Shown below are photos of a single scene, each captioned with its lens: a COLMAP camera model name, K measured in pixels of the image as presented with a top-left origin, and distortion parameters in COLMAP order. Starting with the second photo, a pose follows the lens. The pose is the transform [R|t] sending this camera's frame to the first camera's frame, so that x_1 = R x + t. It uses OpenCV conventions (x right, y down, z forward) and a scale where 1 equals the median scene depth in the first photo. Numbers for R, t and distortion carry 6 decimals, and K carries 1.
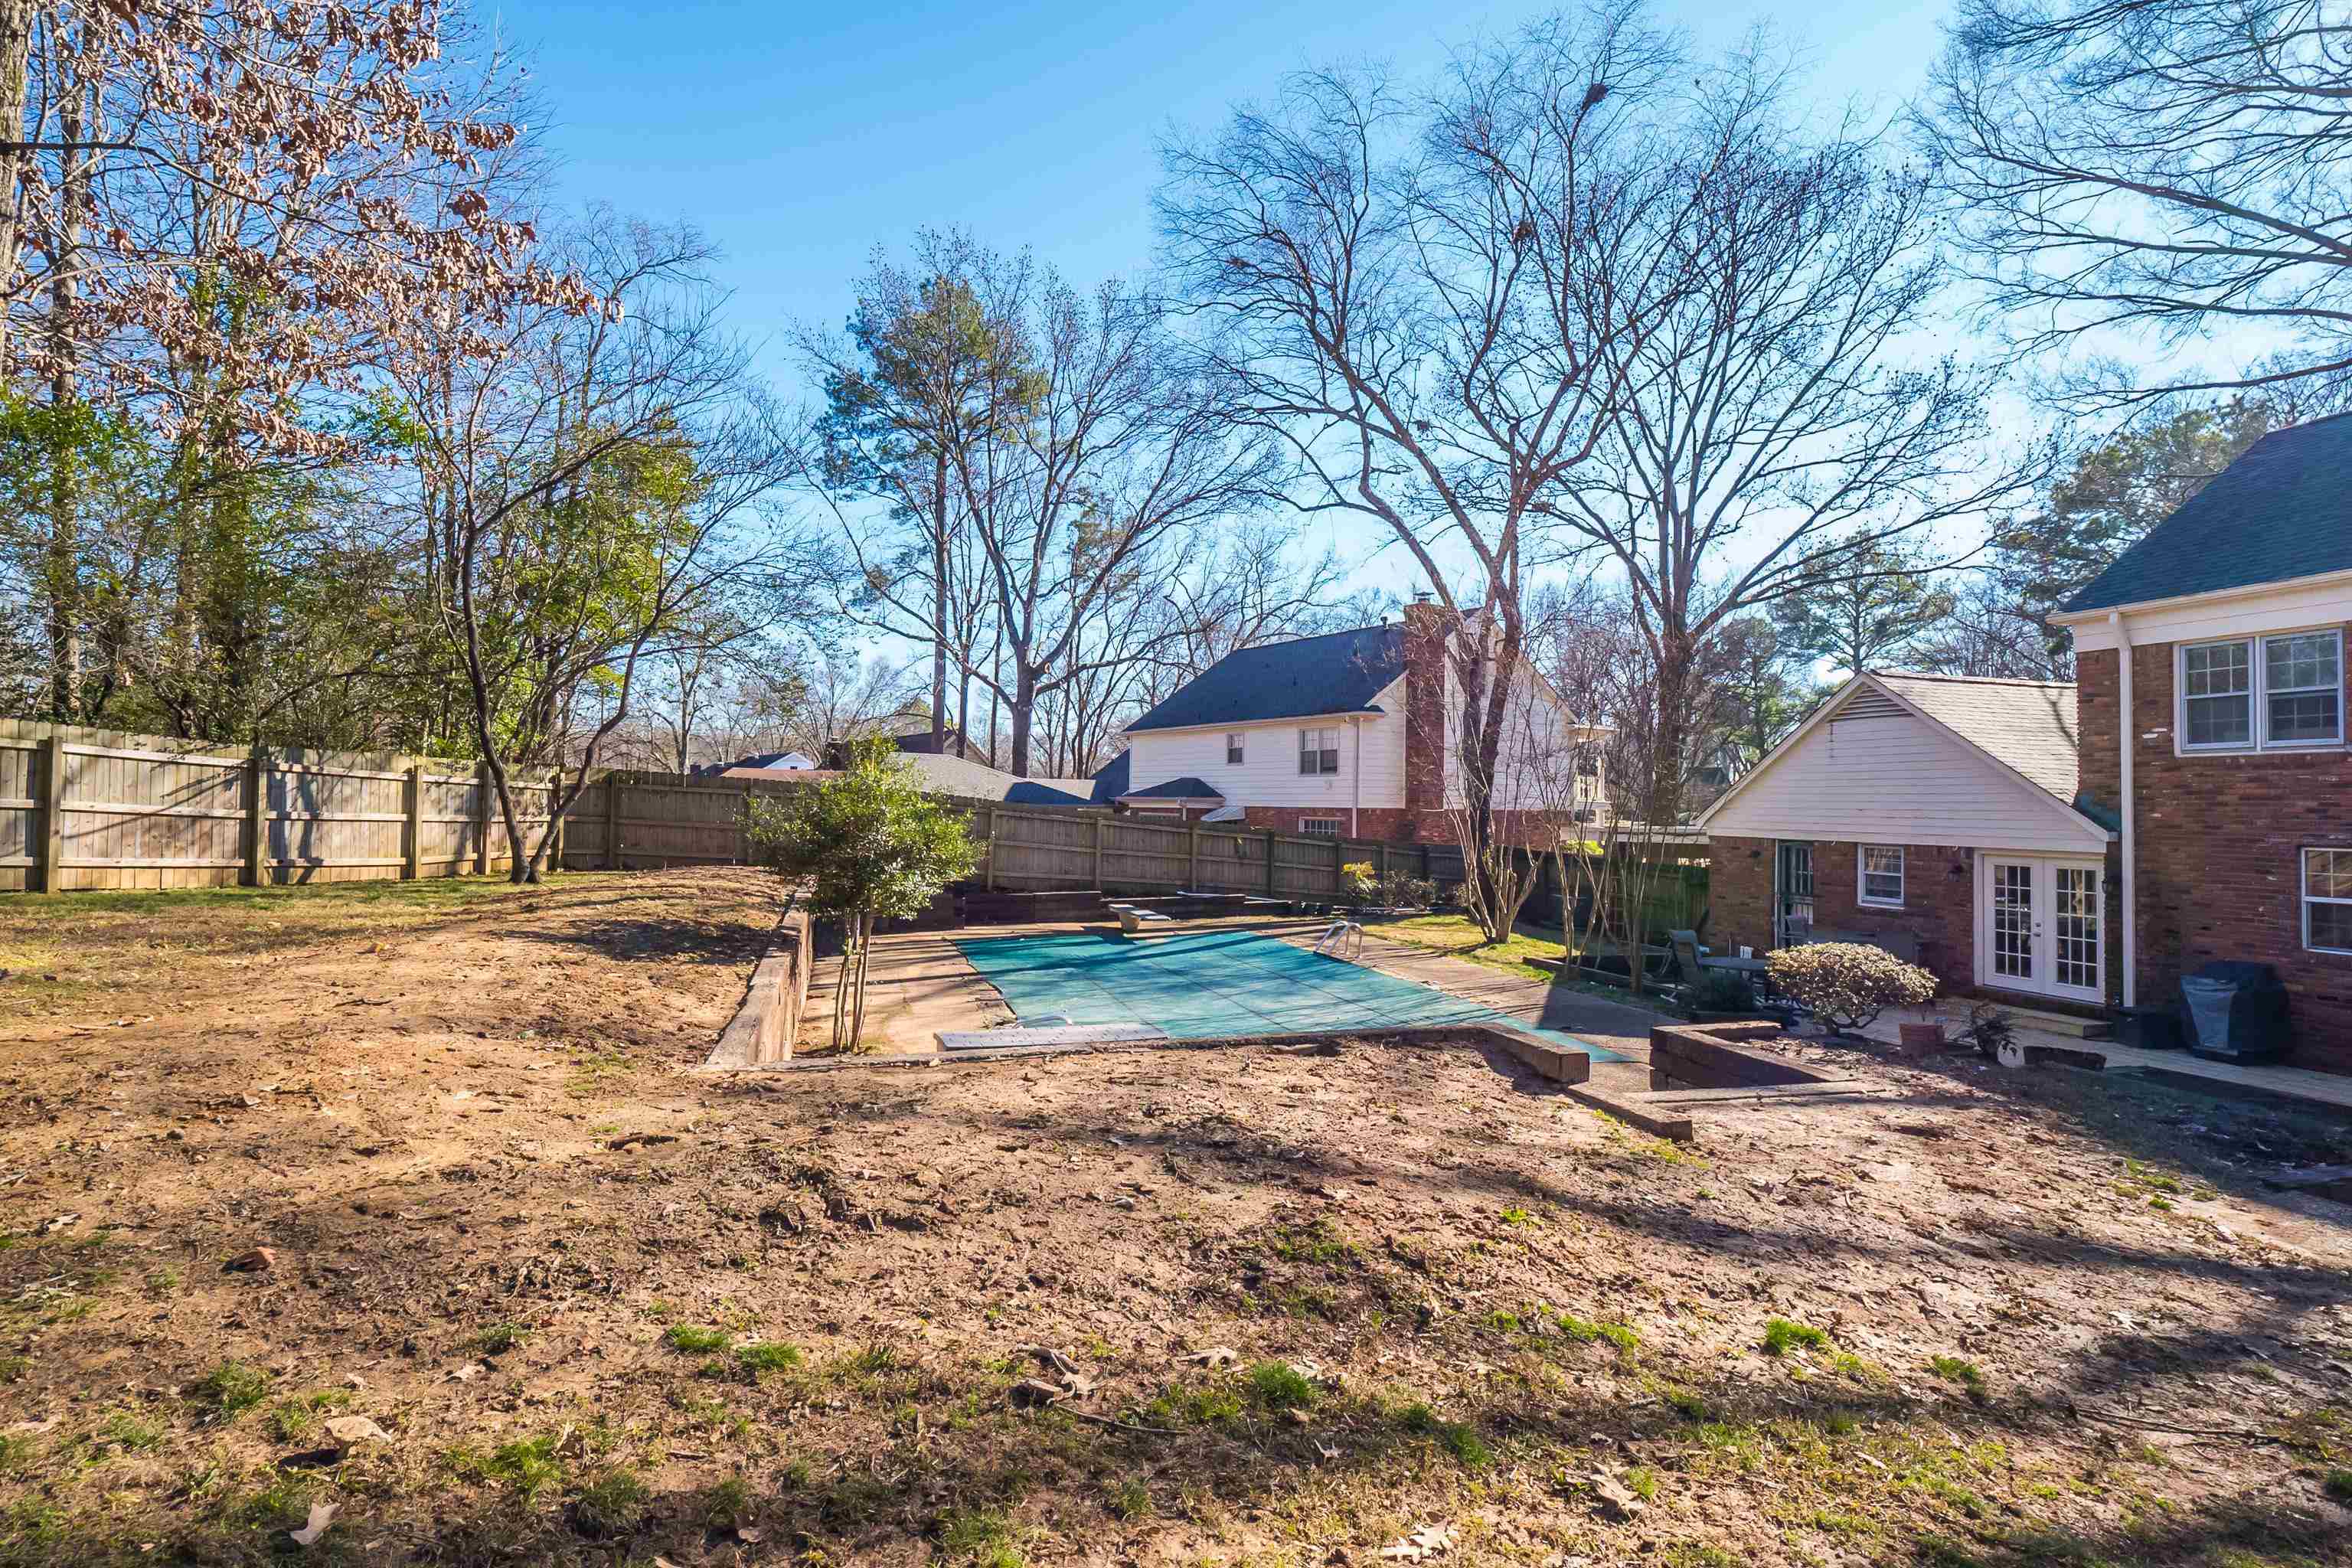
lens RADIAL K [[1053.9, 0, 1176.0], [0, 1053.9, 784.0], [0, 0, 1]] dist [-0.000167, -0.000002]
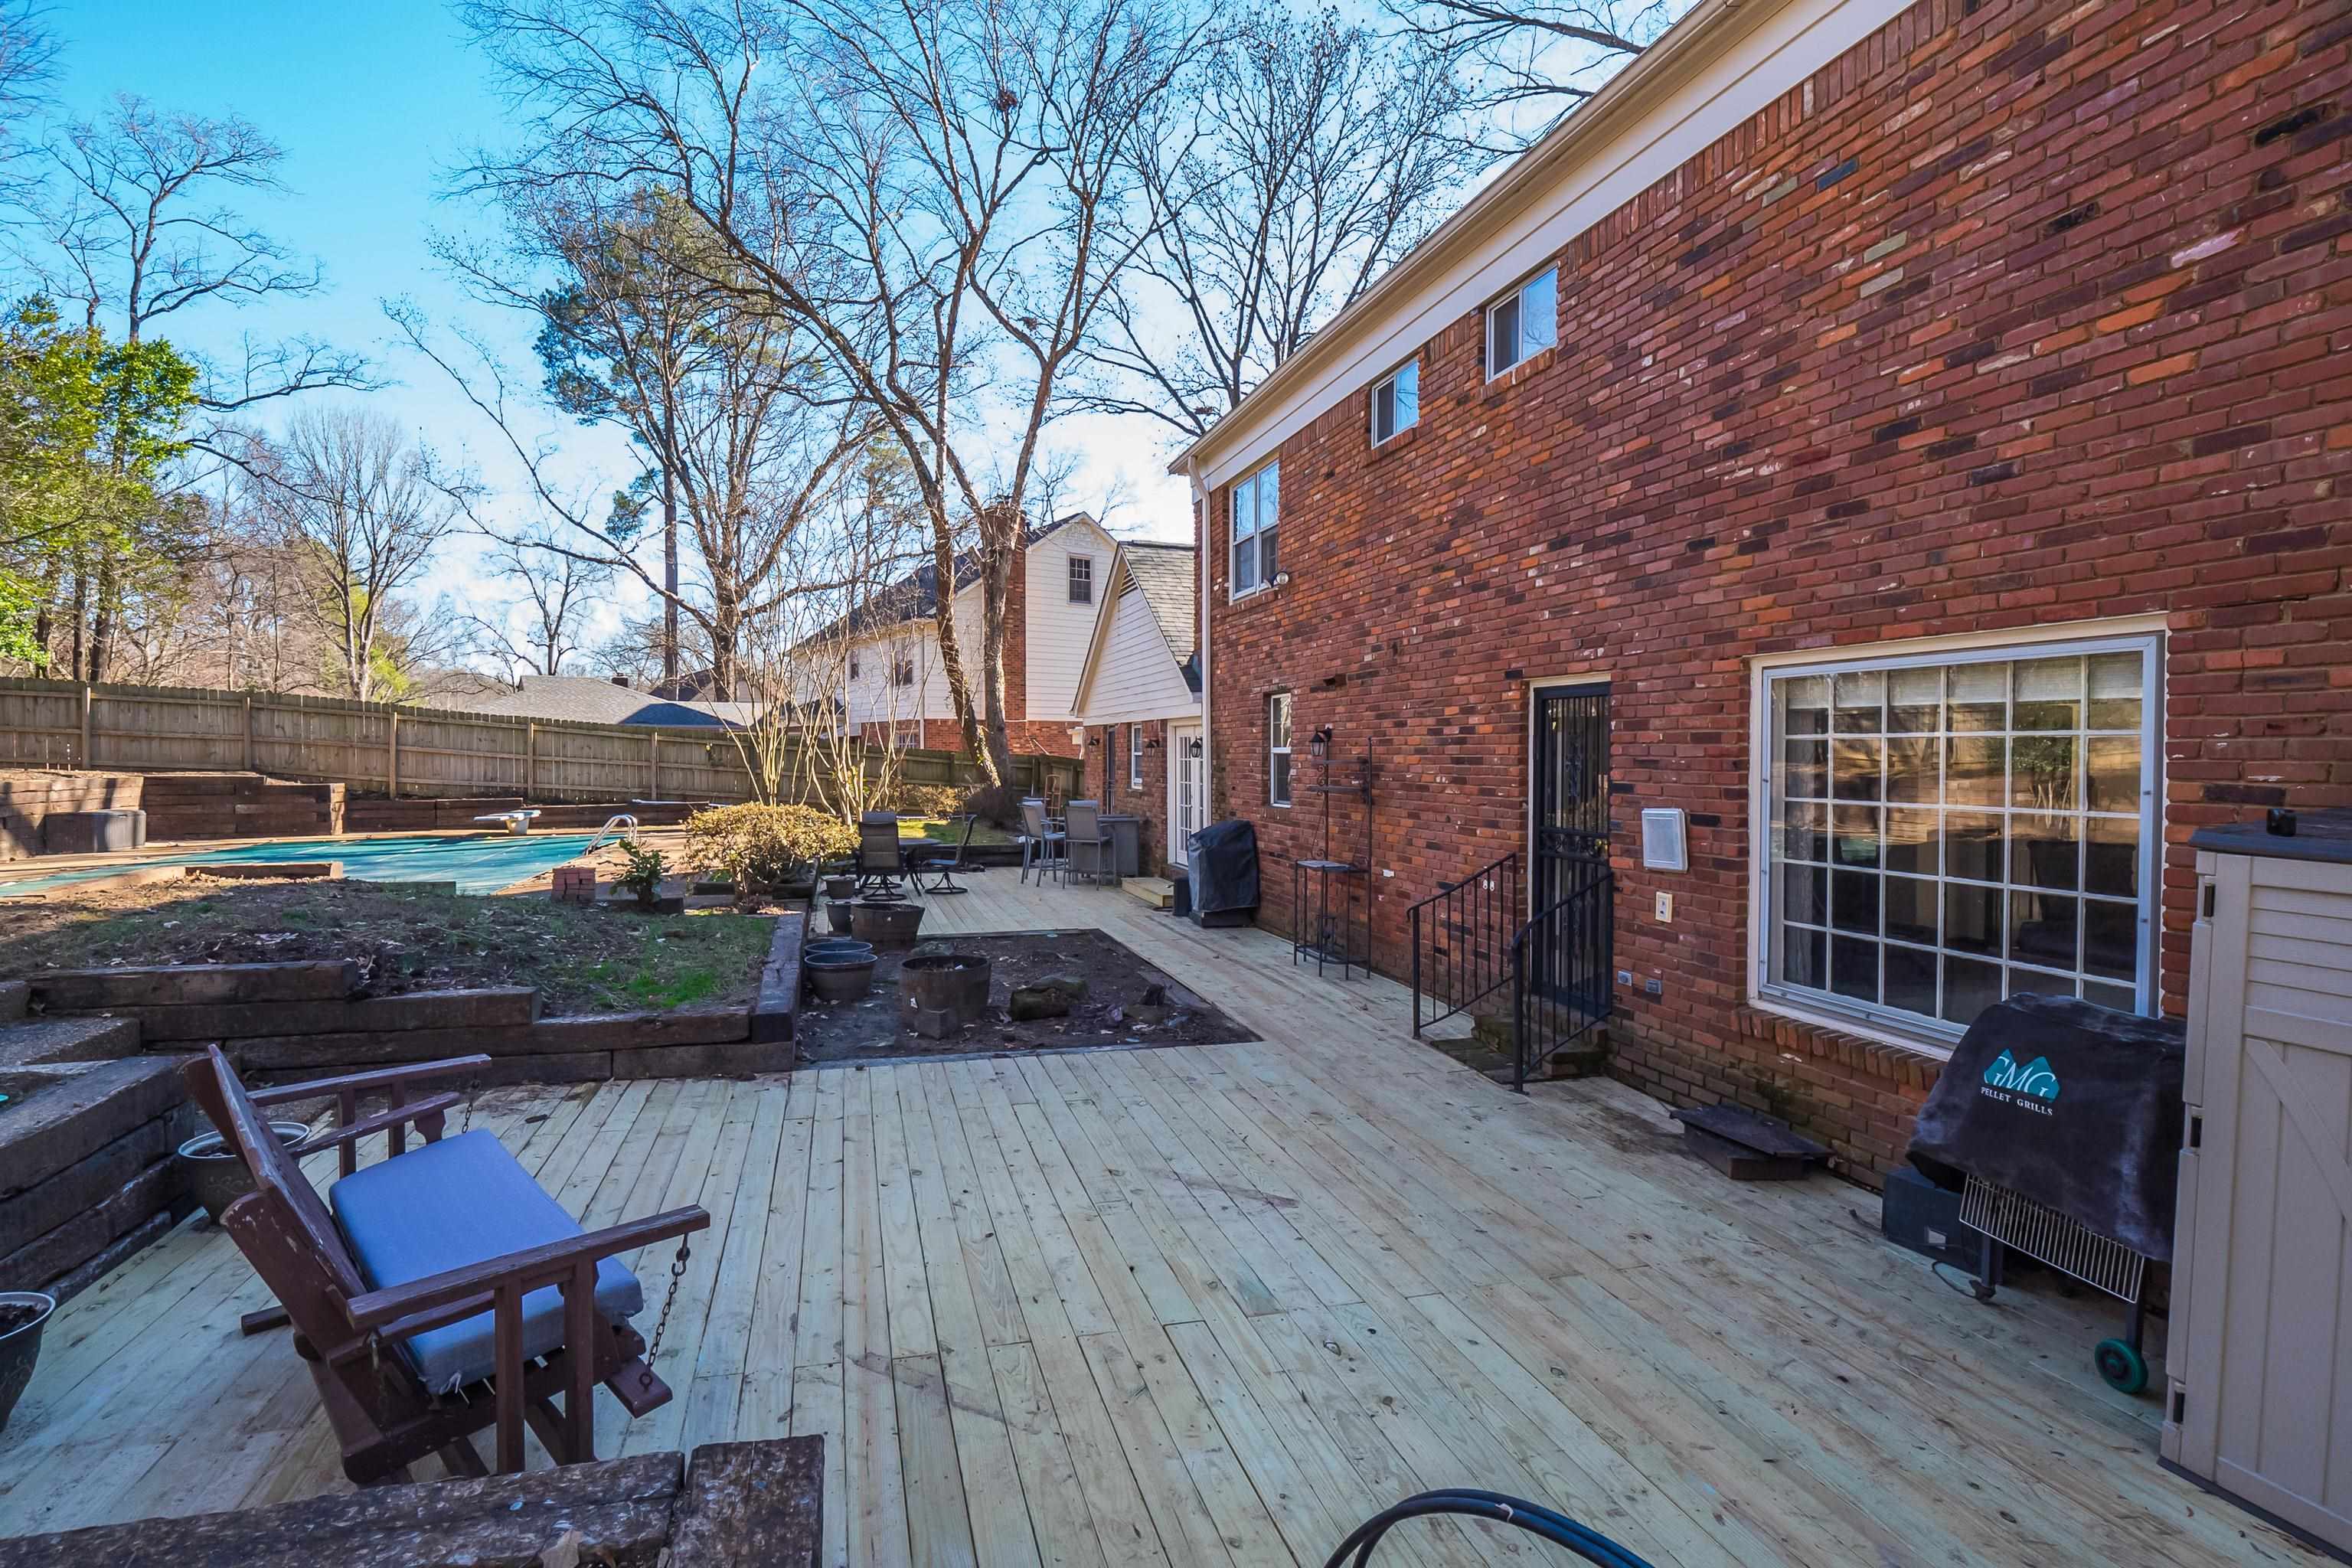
lens RADIAL K [[1082.9, 0, 1176.0], [0, 1082.9, 784.0], [0, 0, 1]] dist [-0.014580, -0.000007]
pose [[0.999954, -0.008312, -0.004781, 0.439102], [0.008512, 0.999022, 0.043397, 0.043620], [0.004416, -0.043435, 0.999046, 0.006595]]
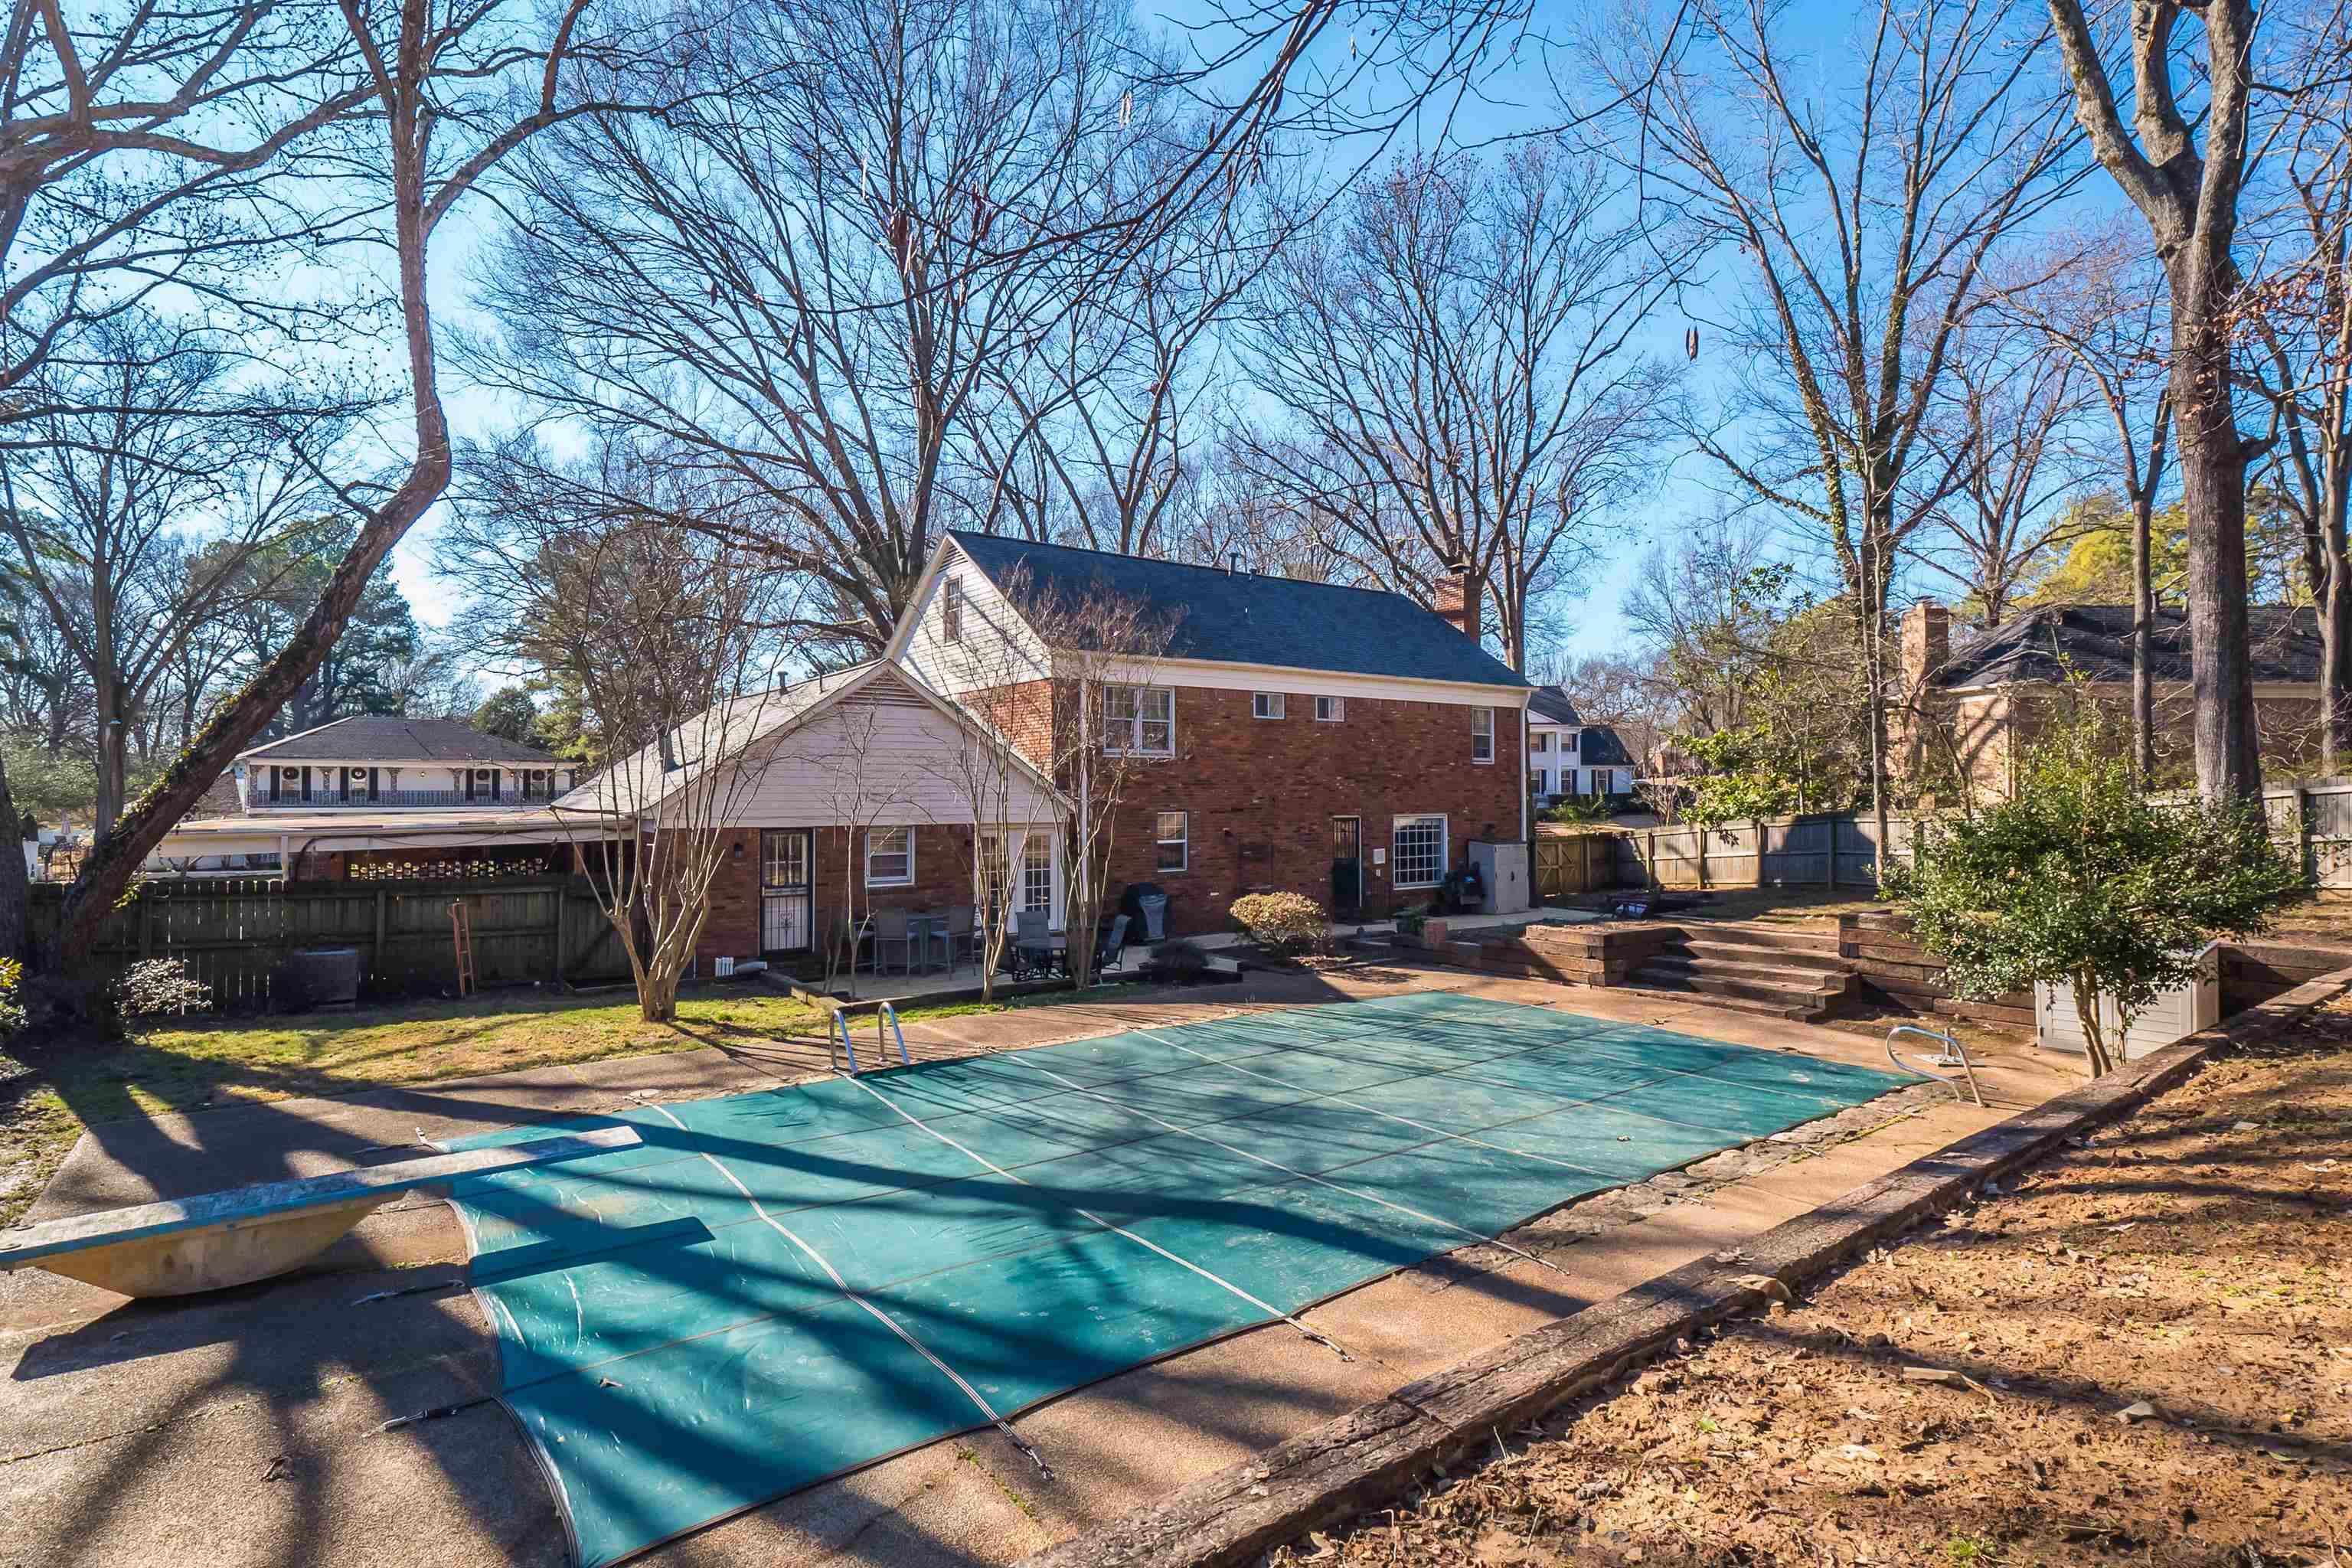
lens RADIAL K [[1082.9, 0, 1176.0], [0, 1082.9, 784.0], [0, 0, 1]] dist [-0.014580, -0.000007]
pose [[-0.313635, 0.002019, 0.949541, -0.289725], [-0.013858, 0.999882, -0.006703, 0.011744], [-0.949442, -0.015261, -0.313570, 0.682830]]
